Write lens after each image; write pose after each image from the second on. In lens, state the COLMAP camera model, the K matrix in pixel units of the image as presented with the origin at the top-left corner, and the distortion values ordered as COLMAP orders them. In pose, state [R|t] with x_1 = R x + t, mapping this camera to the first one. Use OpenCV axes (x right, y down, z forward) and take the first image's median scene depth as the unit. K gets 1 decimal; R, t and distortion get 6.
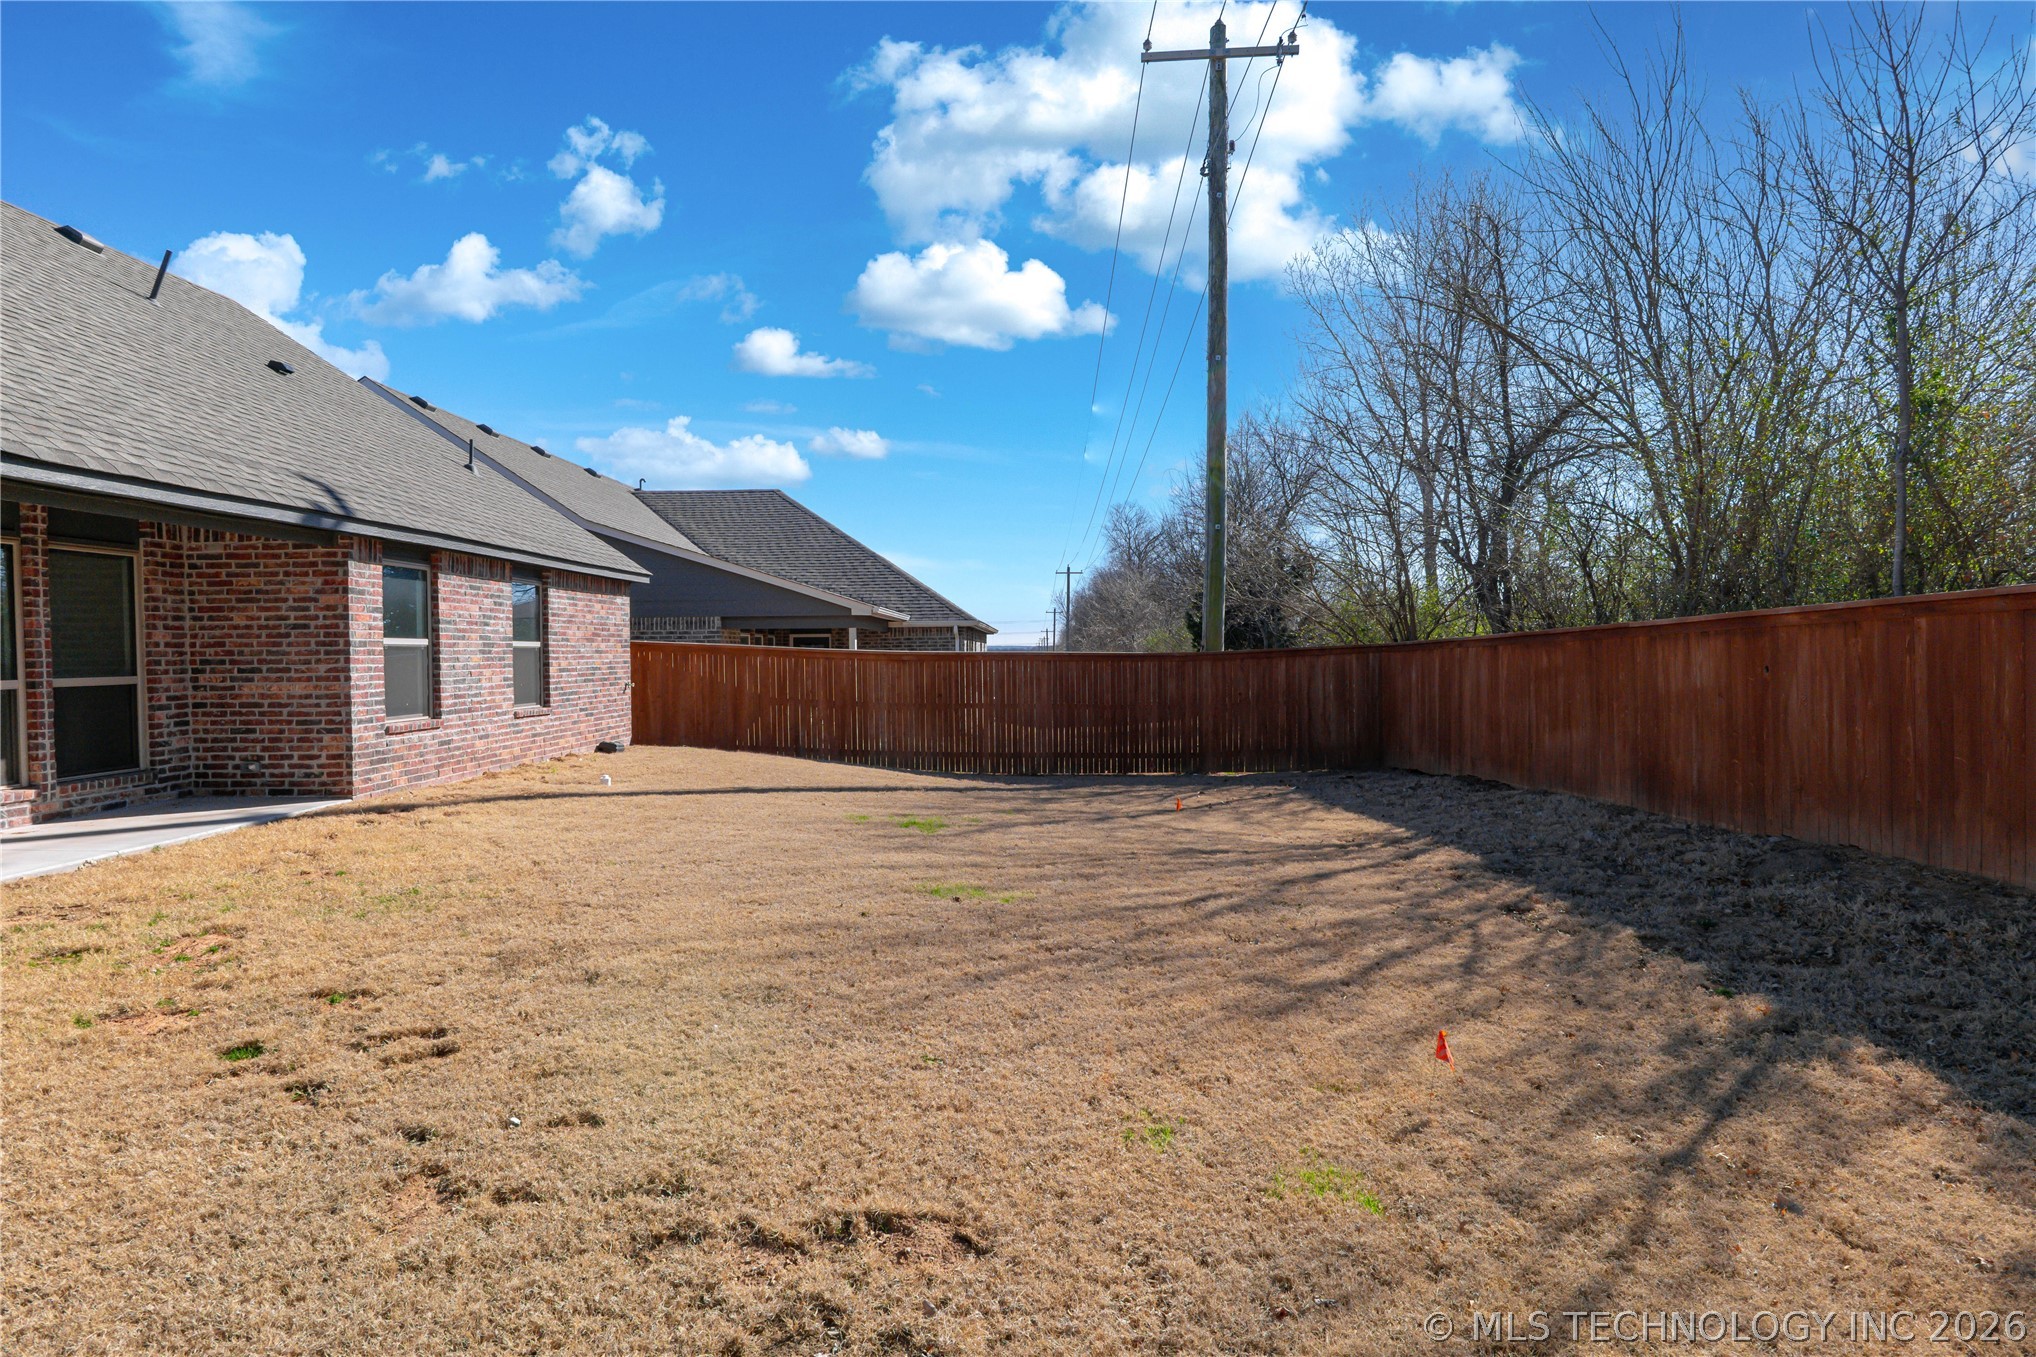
lens RADIAL K [[1078.6, 0, 1022.9], [0, 1078.6, 678.4], [0, 0, 1]] dist [-0.024889, 0.014122]
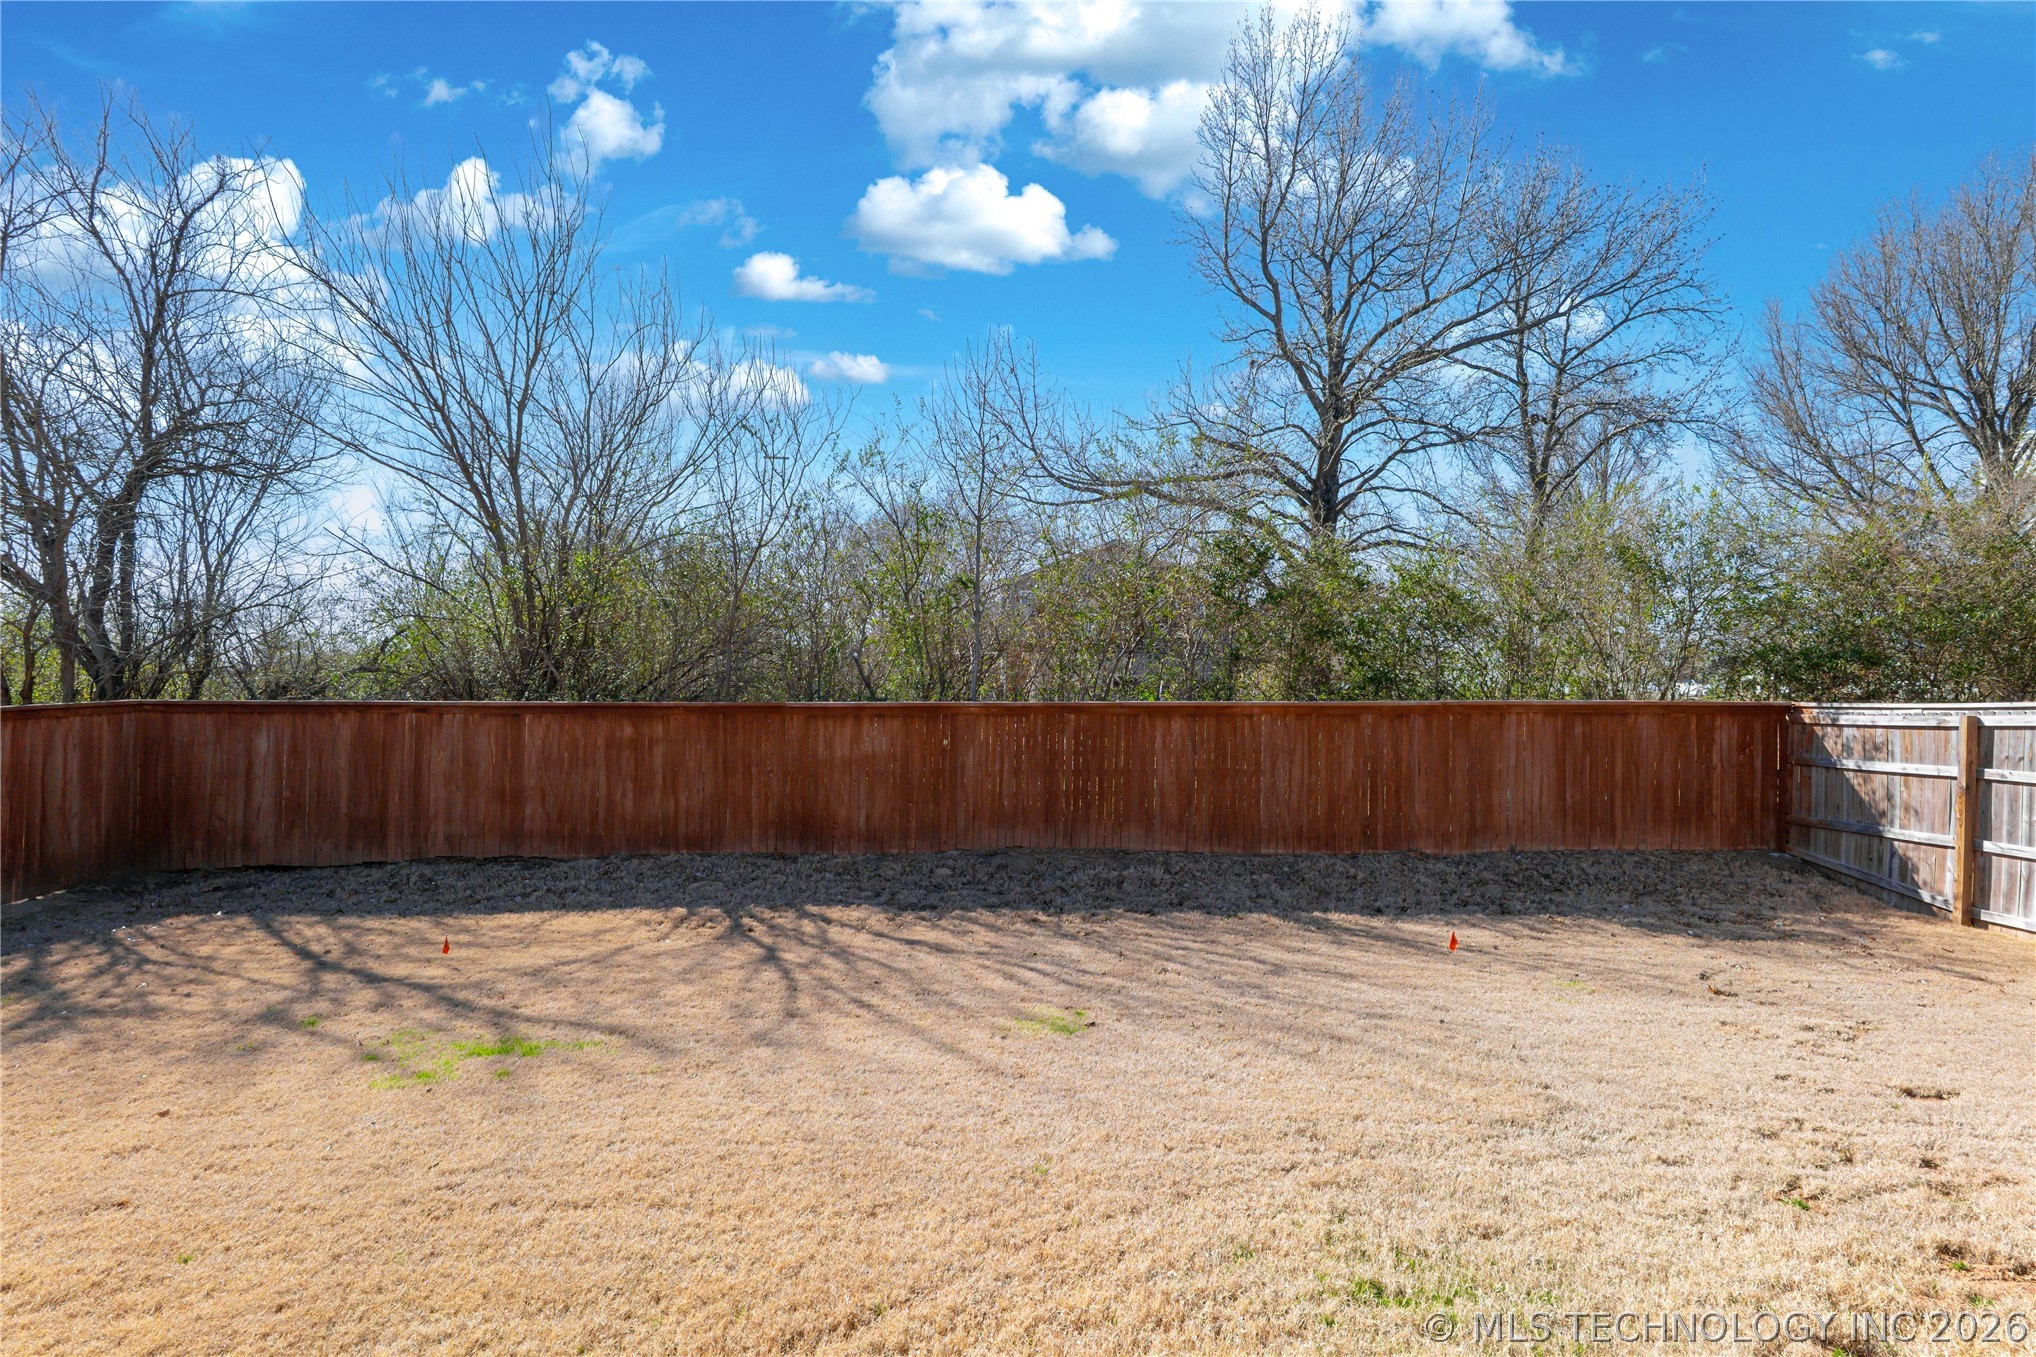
lens RADIAL K [[1078.6, 0, 1022.9], [0, 1078.6, 678.4], [0, 0, 1]] dist [-0.024889, 0.014122]
pose [[-0.016746, 0.027190, 0.999490, -0.707658], [0.003053, 0.999627, -0.027142, -0.047495], [-0.999855, 0.002597, -0.016823, 0.768414]]
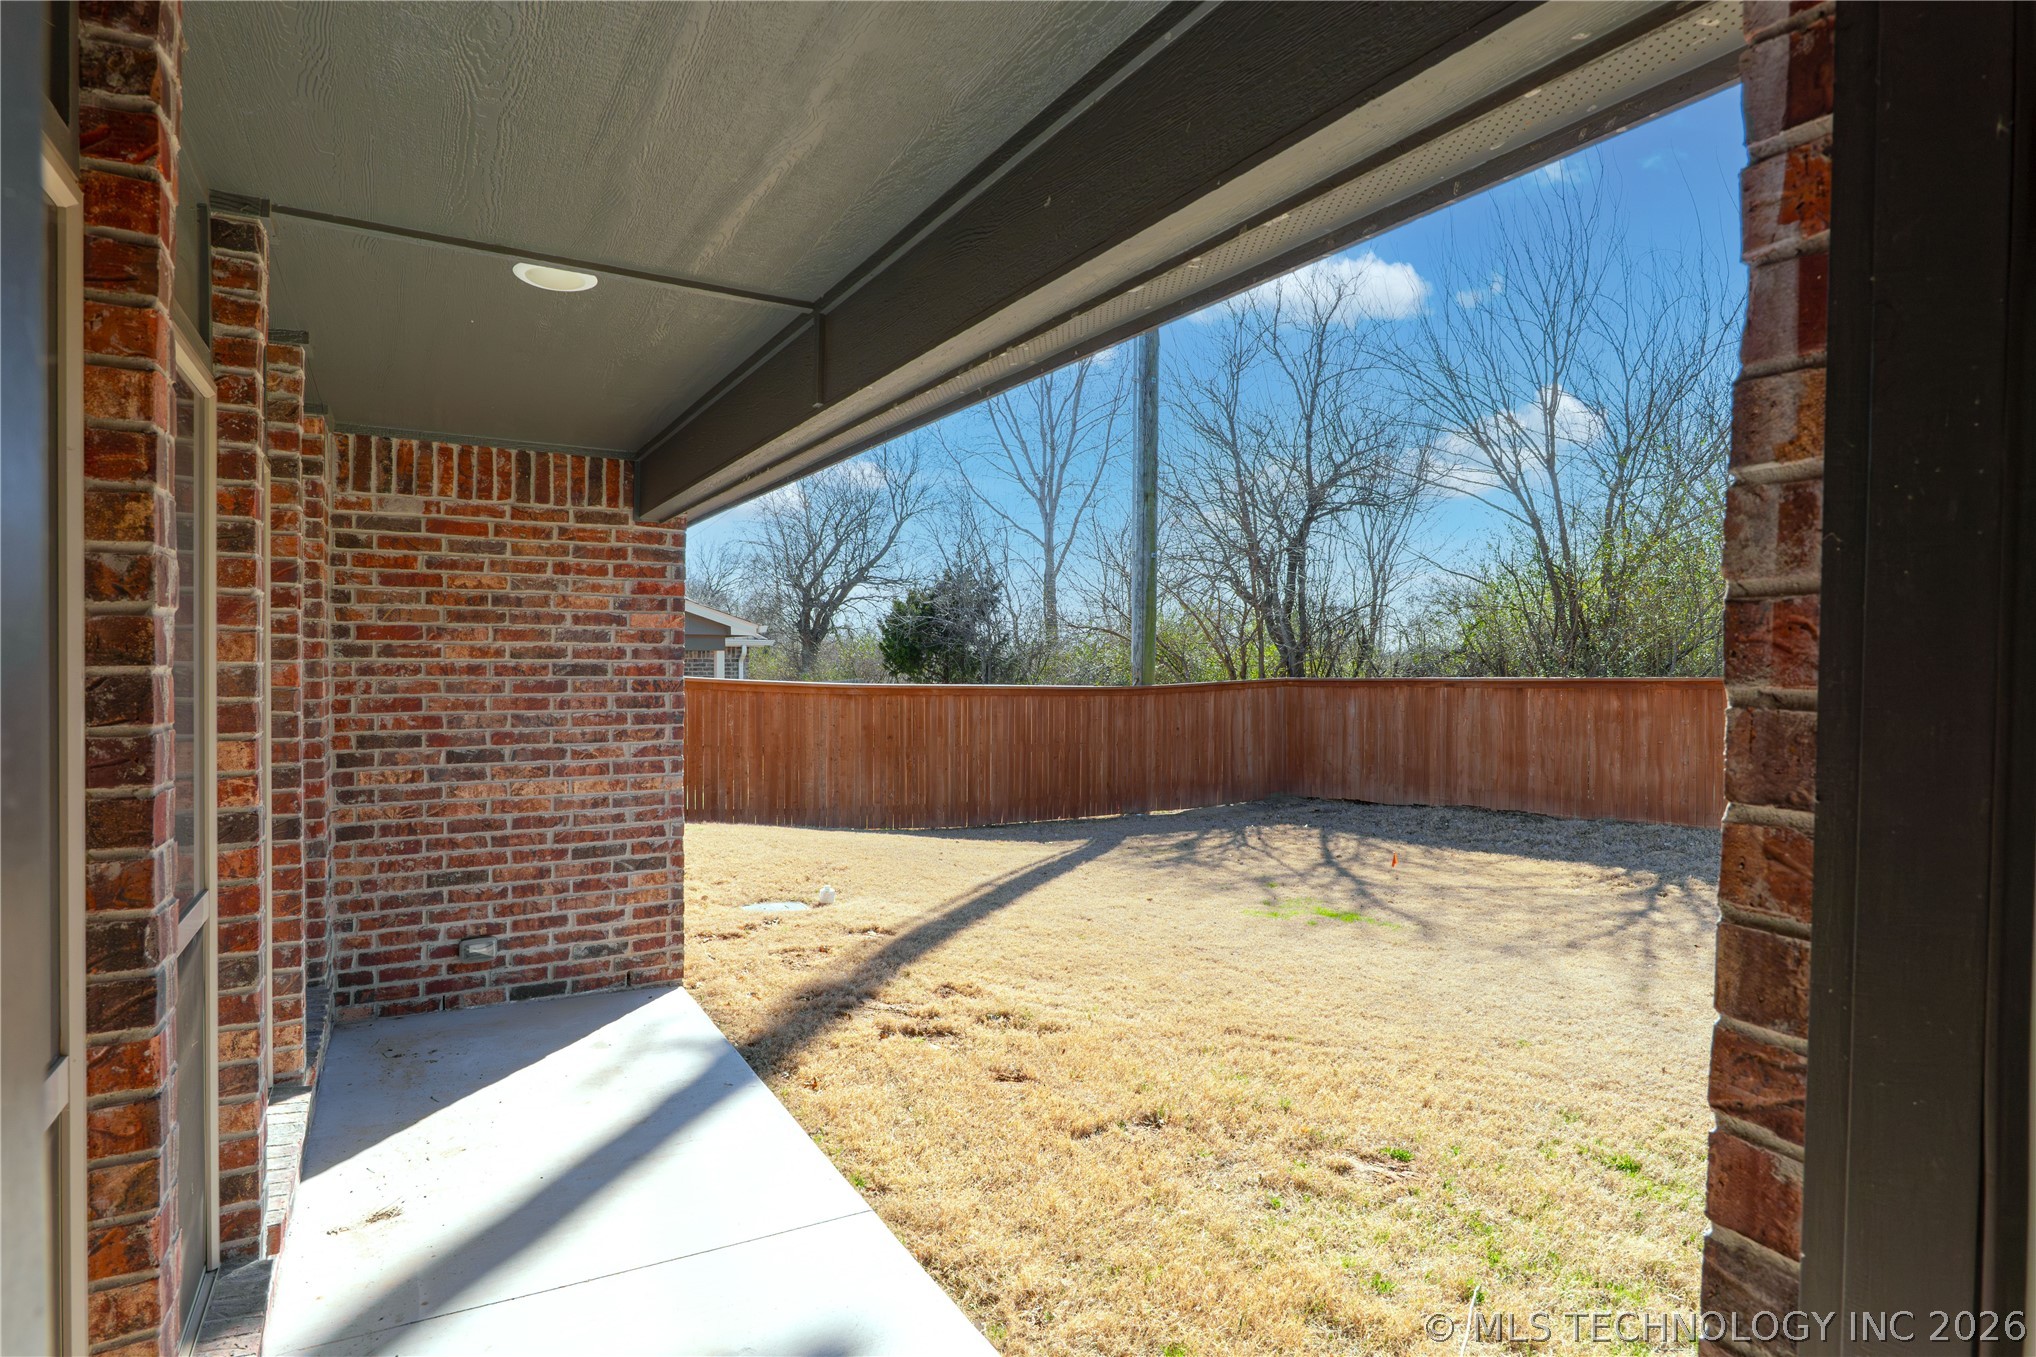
lens RADIAL K [[1078.6, 0, 1022.9], [0, 1078.6, 678.4], [0, 0, 1]] dist [-0.024889, 0.014122]
pose [[0.858197, 0.006497, 0.513280, -0.761860], [-0.001884, 0.999953, -0.009507, -0.039719], [-0.513317, 0.007192, 0.858169, 0.436900]]
